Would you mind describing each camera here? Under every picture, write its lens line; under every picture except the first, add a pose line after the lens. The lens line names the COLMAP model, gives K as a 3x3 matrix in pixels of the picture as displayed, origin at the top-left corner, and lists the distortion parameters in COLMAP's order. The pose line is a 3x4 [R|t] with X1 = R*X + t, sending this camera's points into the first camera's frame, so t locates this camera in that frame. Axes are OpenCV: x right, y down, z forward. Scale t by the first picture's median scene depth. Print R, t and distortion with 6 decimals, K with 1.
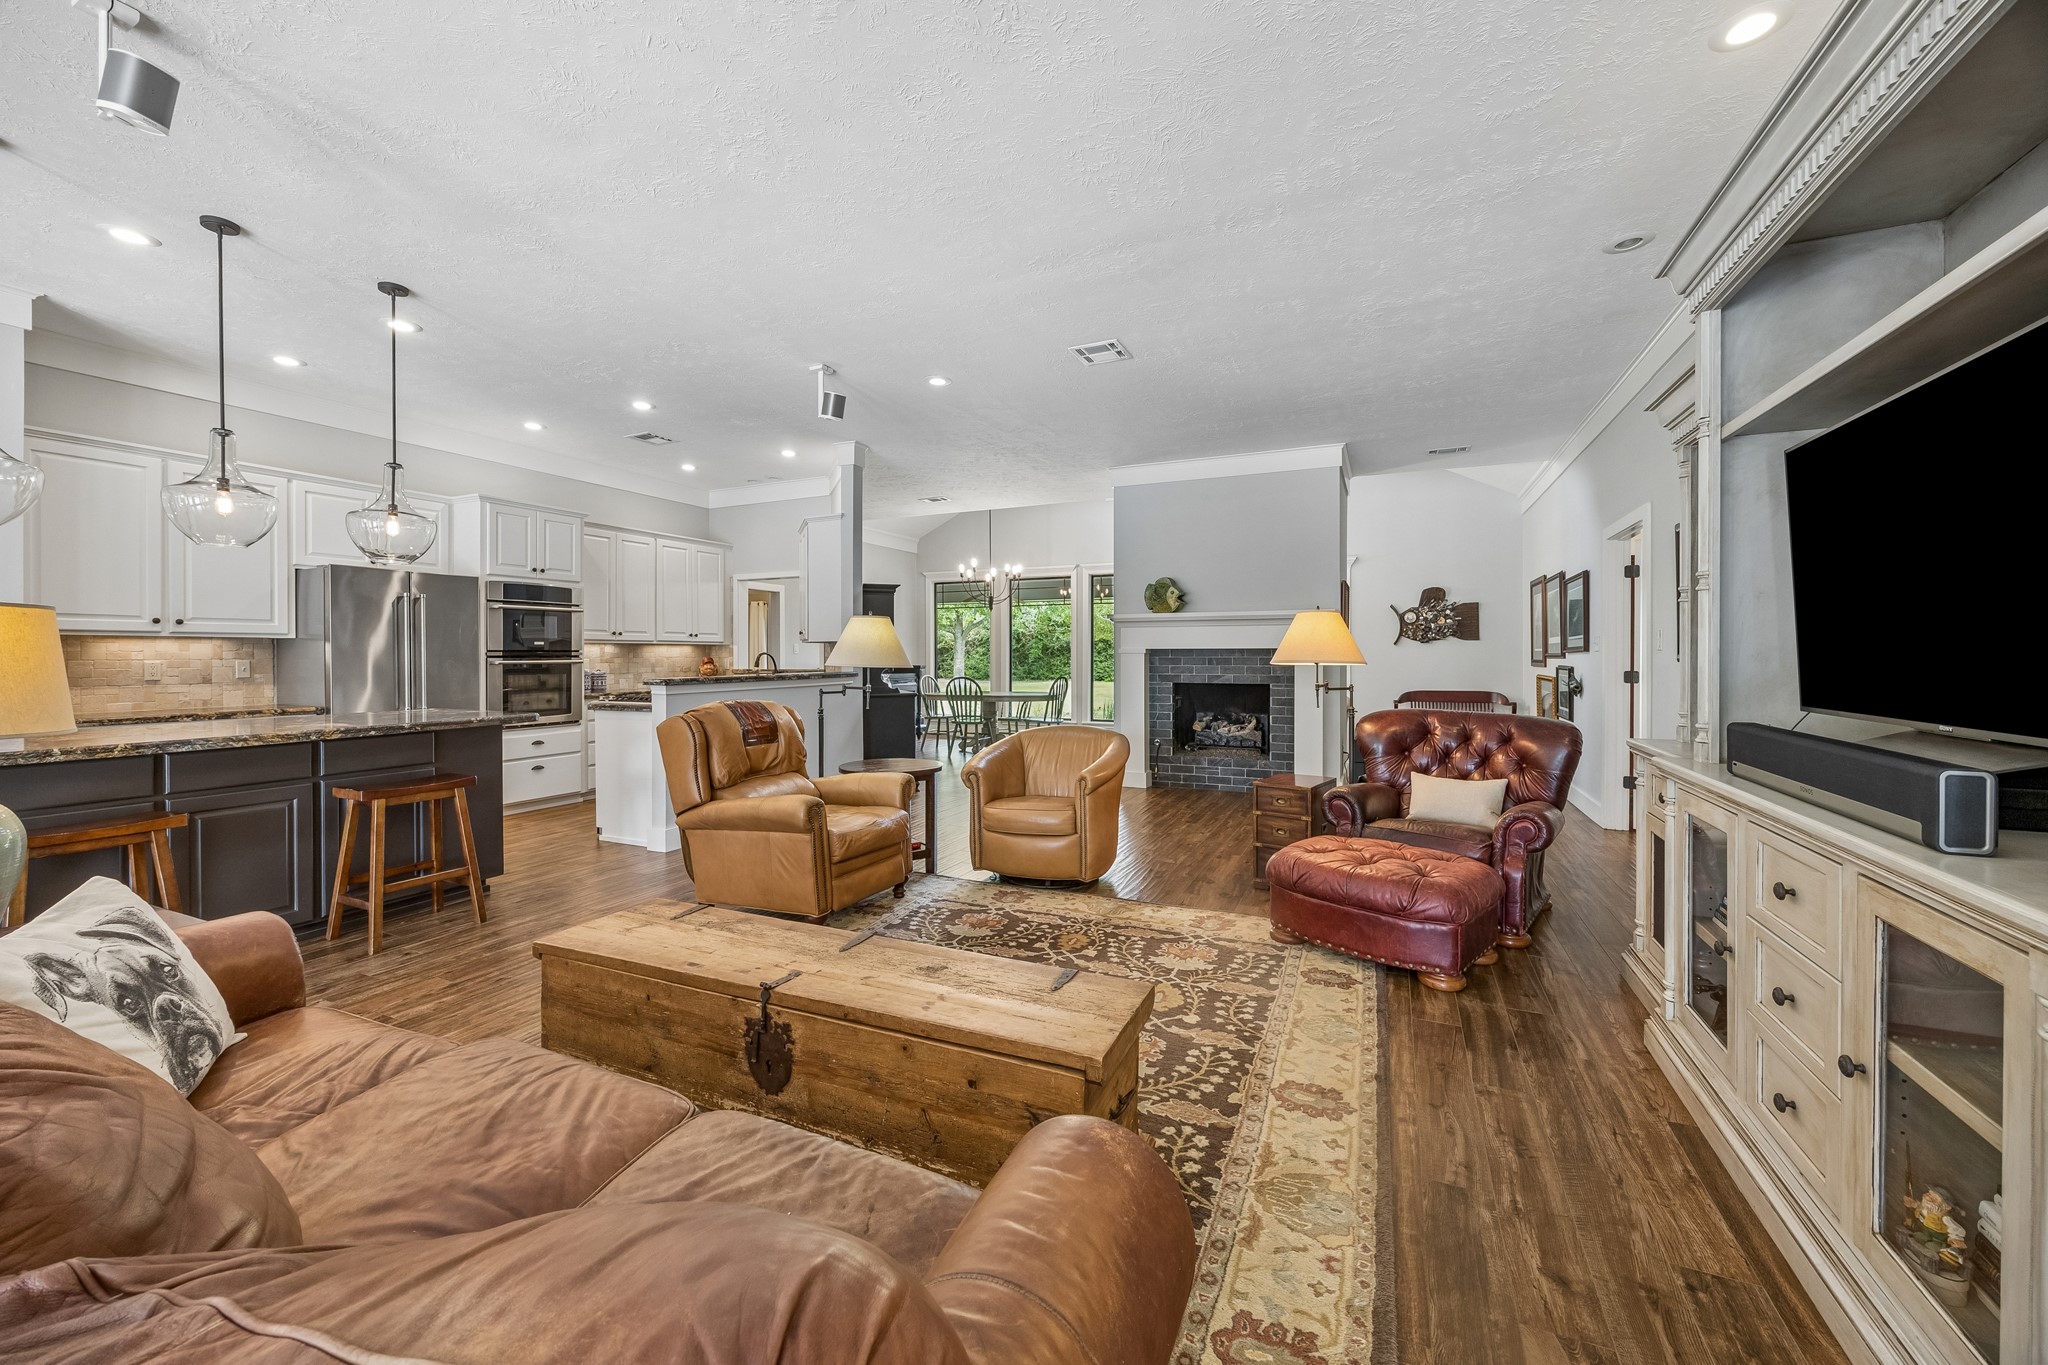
lens RADIAL K [[786.7, 0, 1025.1], [0, 786.7, 669.5], [0, 0, 1]] dist [-0.001910, 0.000242]
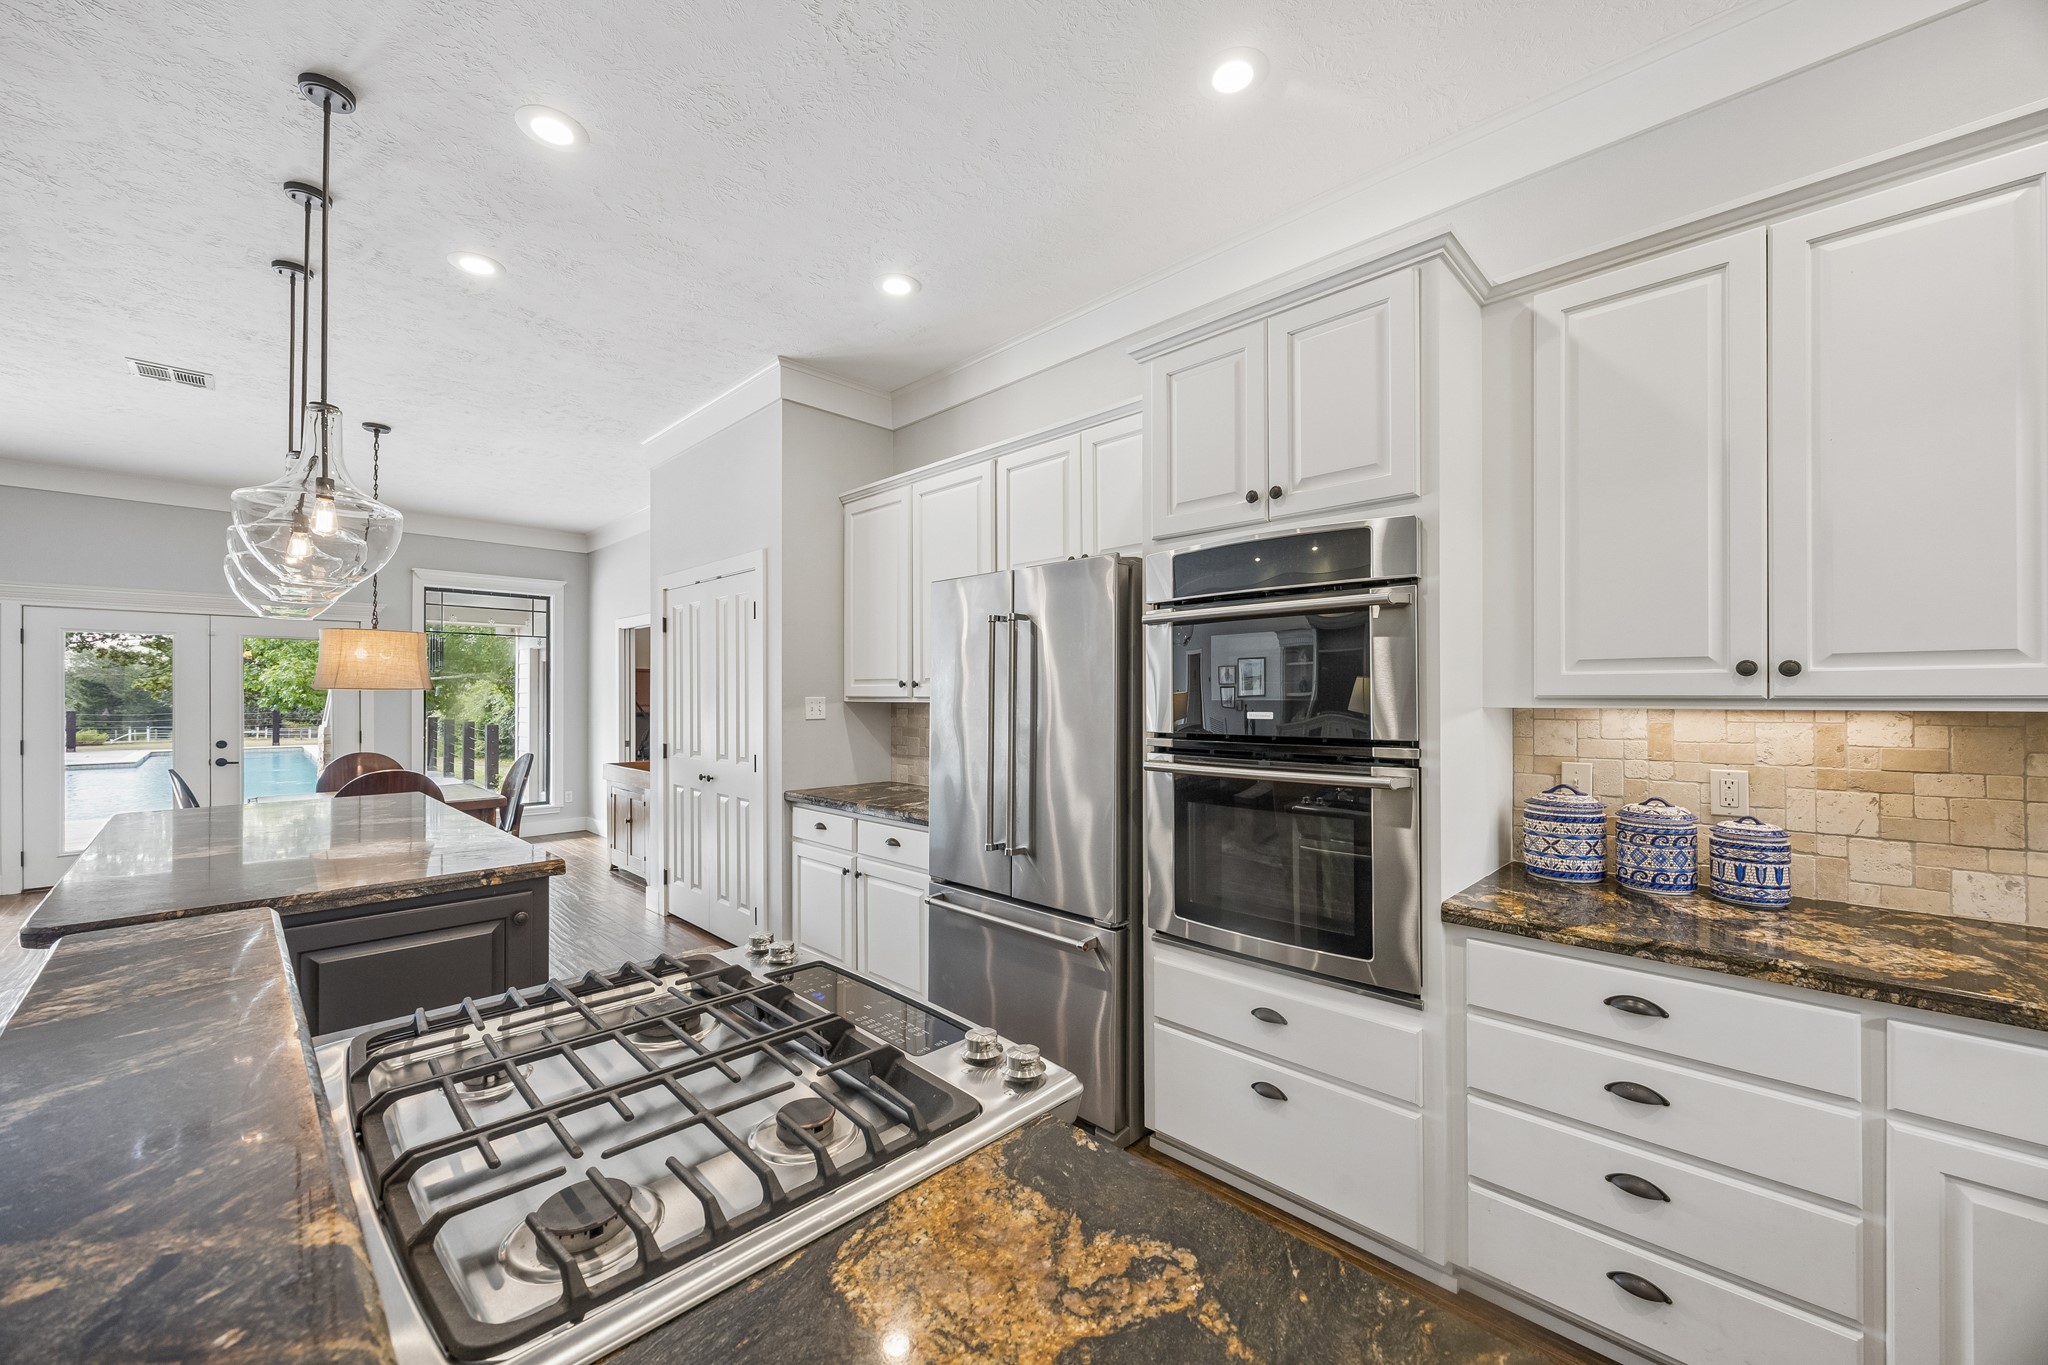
lens RADIAL K [[786.7, 0, 1013.5], [0, 786.7, 691.5], [0, 0, 1]] dist [-0.001910, 0.000242]
pose [[-0.340516, 0.000684, -0.940238, -0.267762], [-0.007437, 0.999966, 0.003421, -0.043546], [0.940209, 0.008157, -0.340500, 0.998562]]
